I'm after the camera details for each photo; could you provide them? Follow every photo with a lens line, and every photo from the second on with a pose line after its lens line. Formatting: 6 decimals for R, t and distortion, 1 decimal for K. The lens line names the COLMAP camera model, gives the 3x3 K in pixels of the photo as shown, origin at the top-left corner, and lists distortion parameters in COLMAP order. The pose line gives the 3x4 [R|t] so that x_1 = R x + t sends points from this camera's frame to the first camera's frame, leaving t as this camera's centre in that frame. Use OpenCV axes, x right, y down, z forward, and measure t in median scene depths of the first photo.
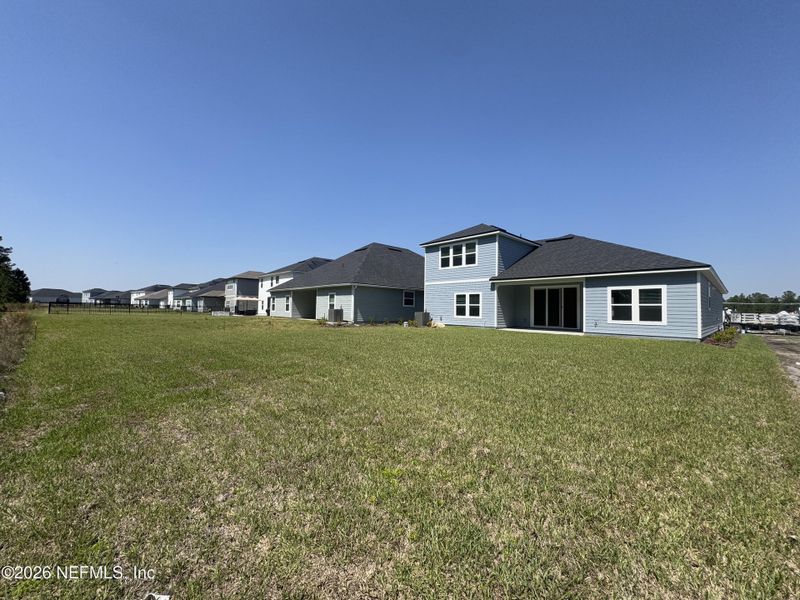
lens RADIAL K [[319.8, 0, 400.0], [0, 319.8, 300.0], [0, 0, 1]] dist [-0.001835, -0.000115]
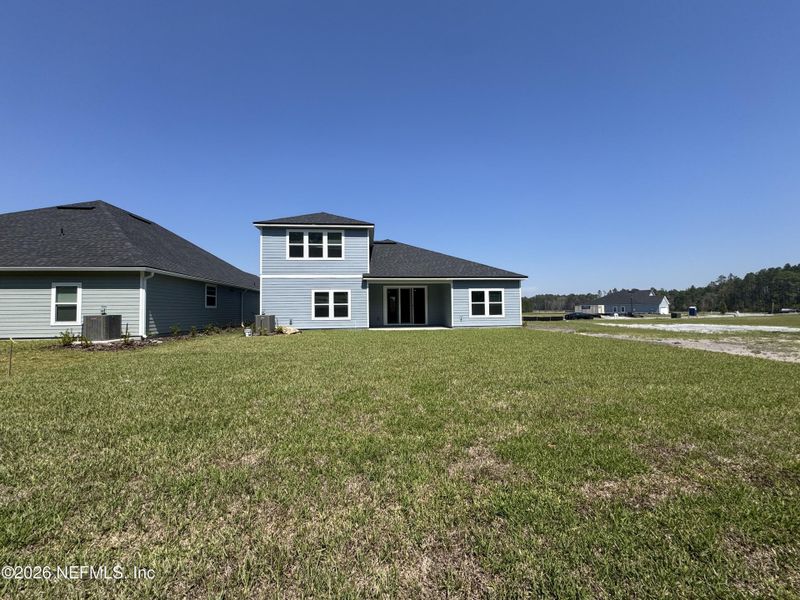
lens RADIAL K [[319.8, 0, 400.0], [0, 319.8, 300.0], [0, 0, 1]] dist [-0.001835, -0.000115]
pose [[0.599334, 0.004532, 0.800486, -0.377465], [-0.003149, 0.999990, -0.003304, 0.006195], [-0.800493, -0.000541, 0.599342, 0.349482]]
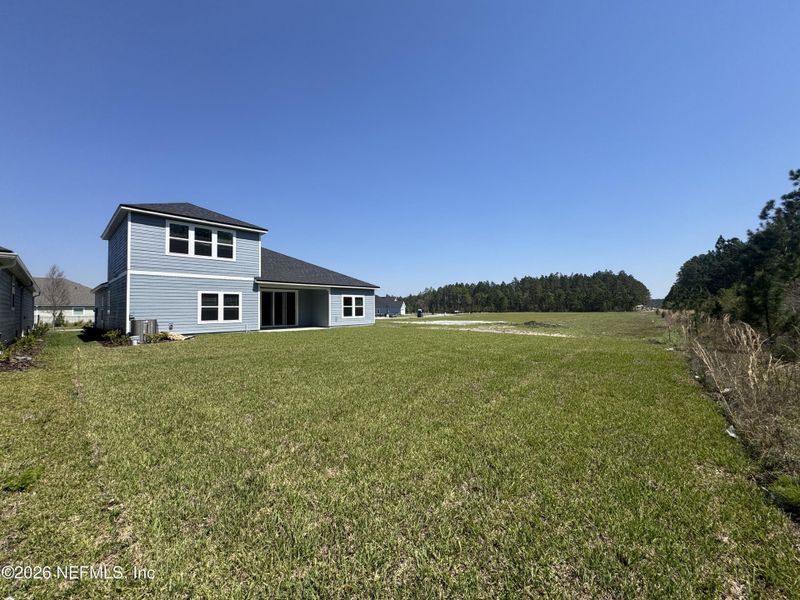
lens RADIAL K [[319.8, 0, 400.0], [0, 319.8, 300.0], [0, 0, 1]] dist [-0.001835, -0.000115]
pose [[-0.081216, 0.017165, 0.996549, -0.661547], [-0.015565, 0.999708, -0.018488, 0.006191], [-0.996575, -0.017013, -0.080925, 0.630761]]
